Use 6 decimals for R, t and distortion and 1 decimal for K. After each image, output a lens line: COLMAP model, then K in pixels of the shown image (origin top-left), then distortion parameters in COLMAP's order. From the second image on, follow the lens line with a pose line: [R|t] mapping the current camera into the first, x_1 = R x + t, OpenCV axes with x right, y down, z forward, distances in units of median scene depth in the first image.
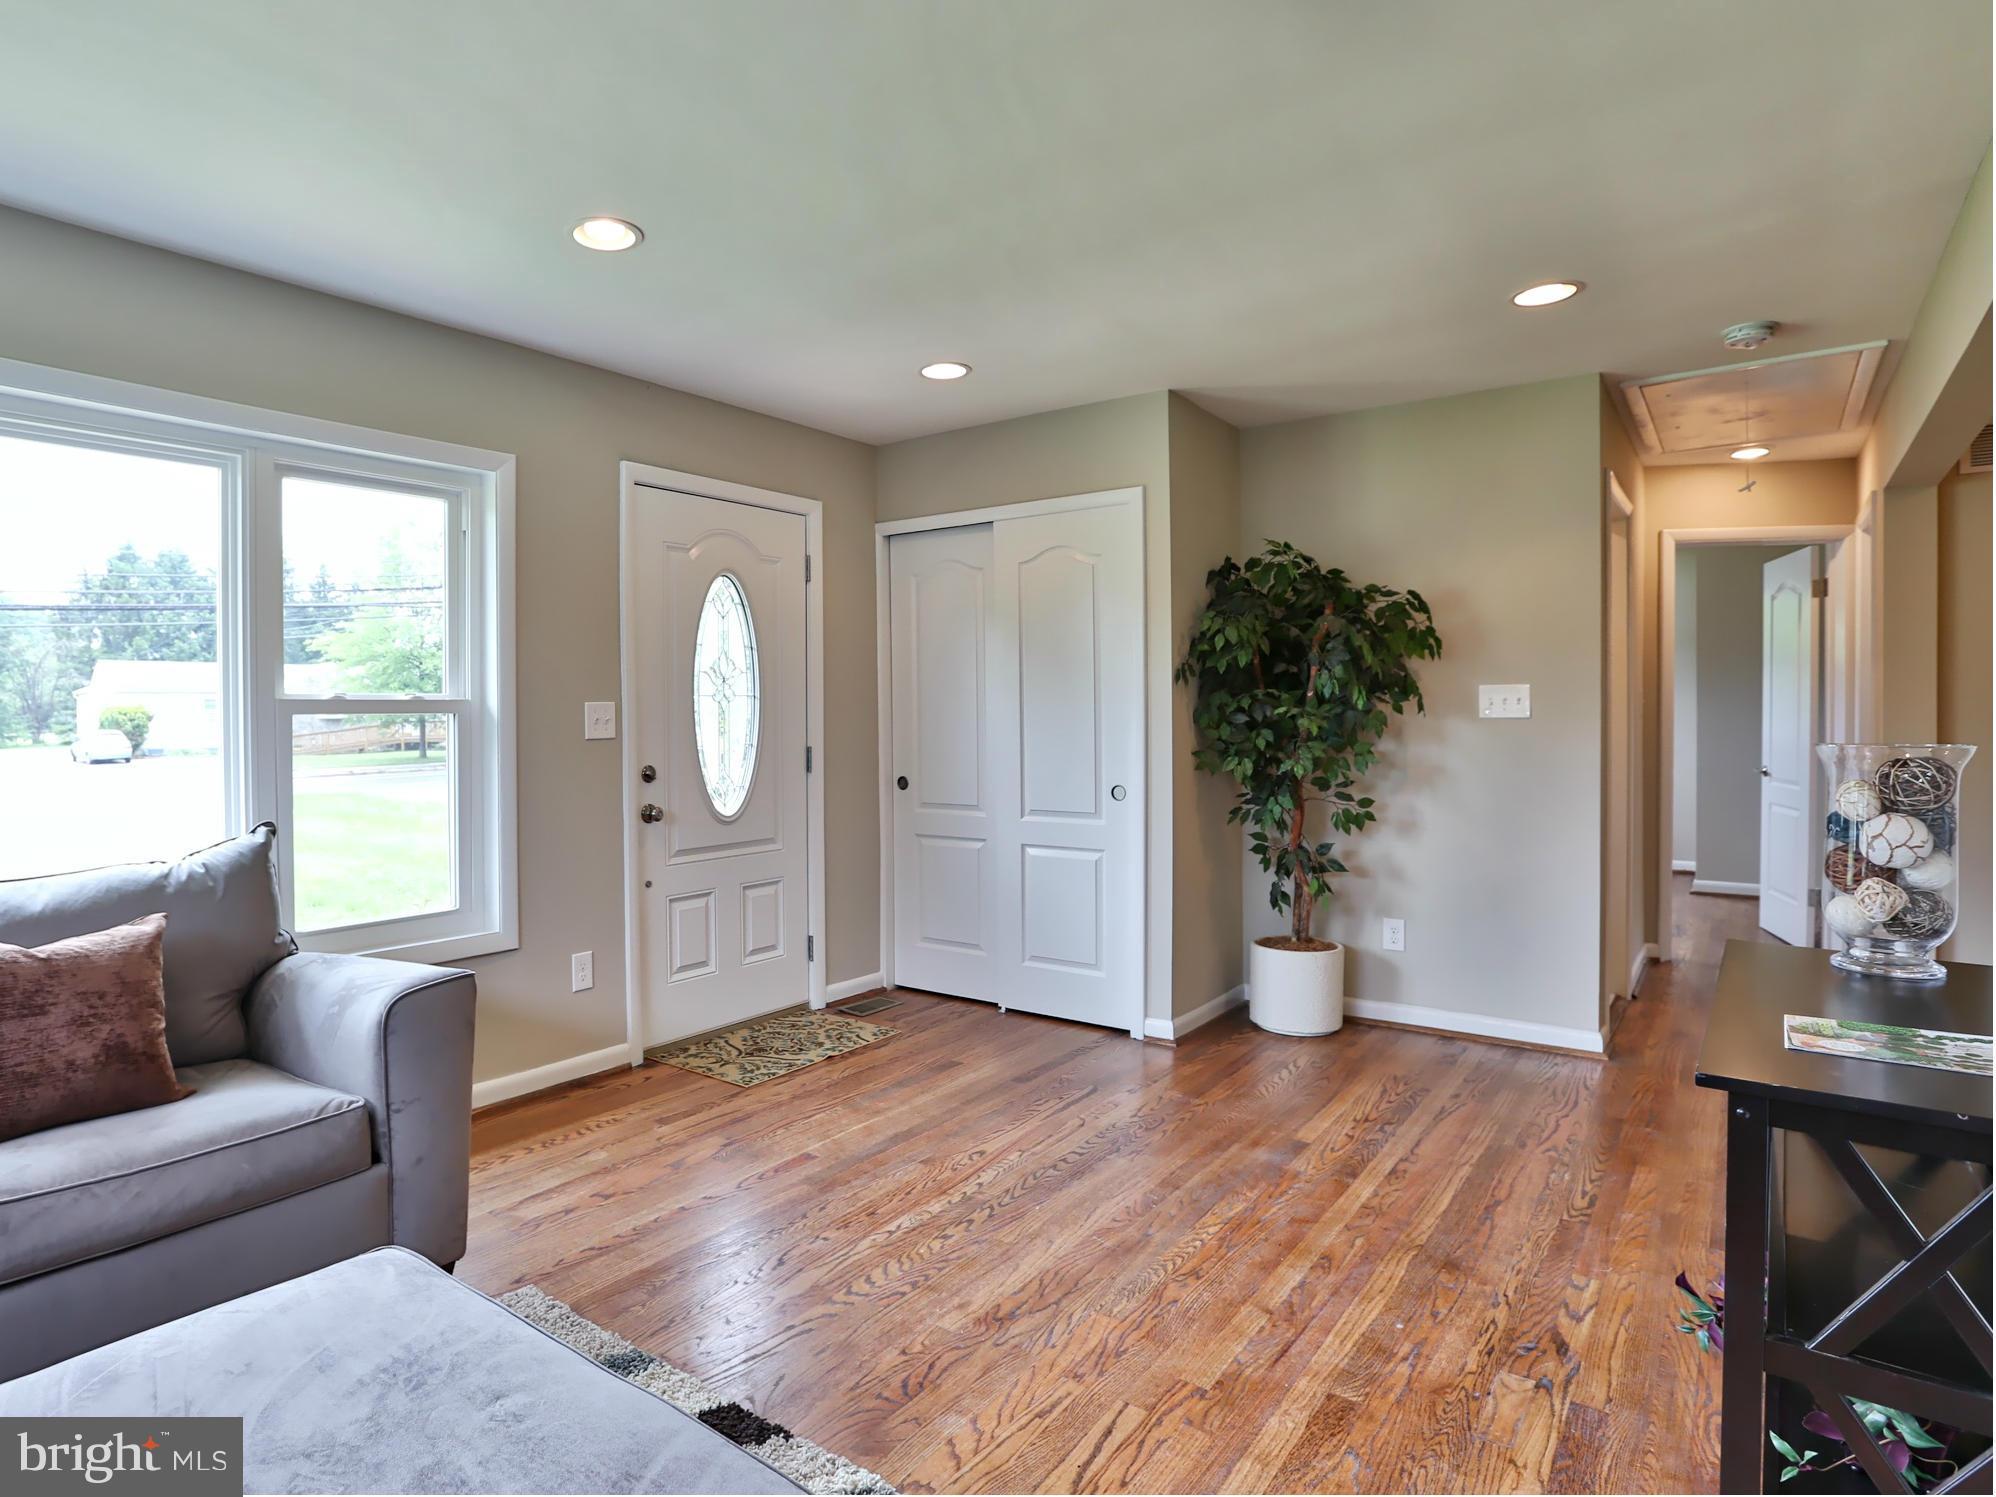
lens RADIAL K [[1057.7, 0, 1033.0], [0, 1057.7, 734.7], [0, 0, 1]] dist [-0.054062, 0.012212]
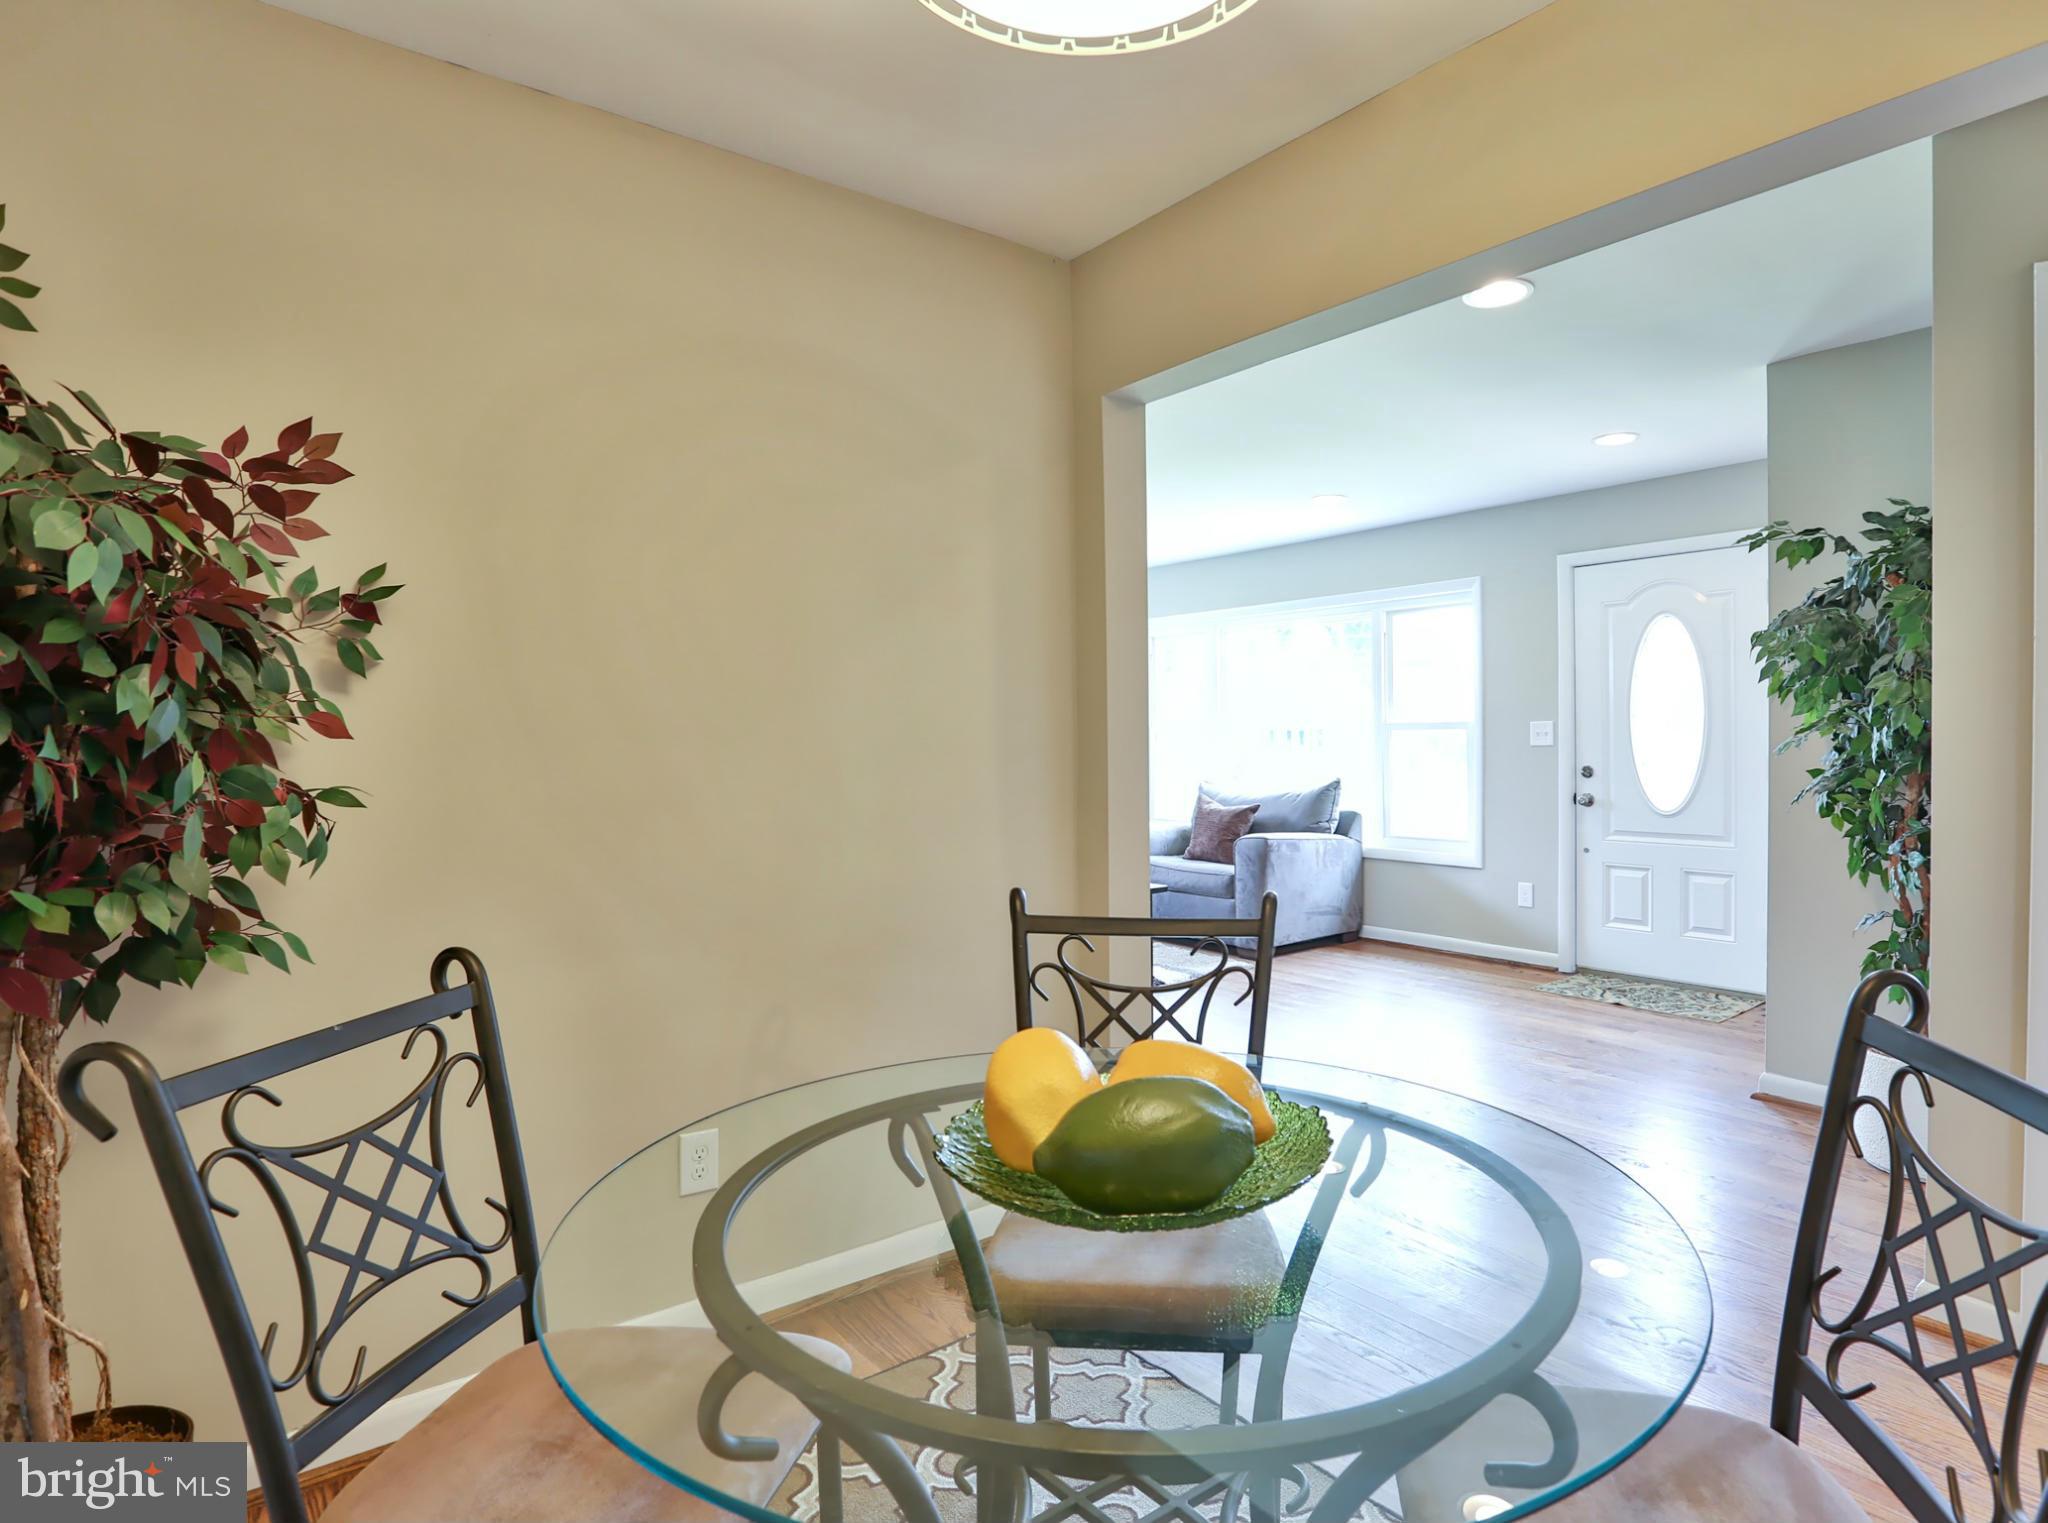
lens RADIAL K [[1120.2, 0, 1024.0], [0, 1120.2, 761.5], [0, 0, 1]] dist [-0.035245, -0.000460]
pose [[-0.263623, 0.034769, -0.963999, 1.475807], [-0.003903, 0.999304, 0.037109, -0.032558], [0.964618, 0.013545, -0.263304, 0.777384]]
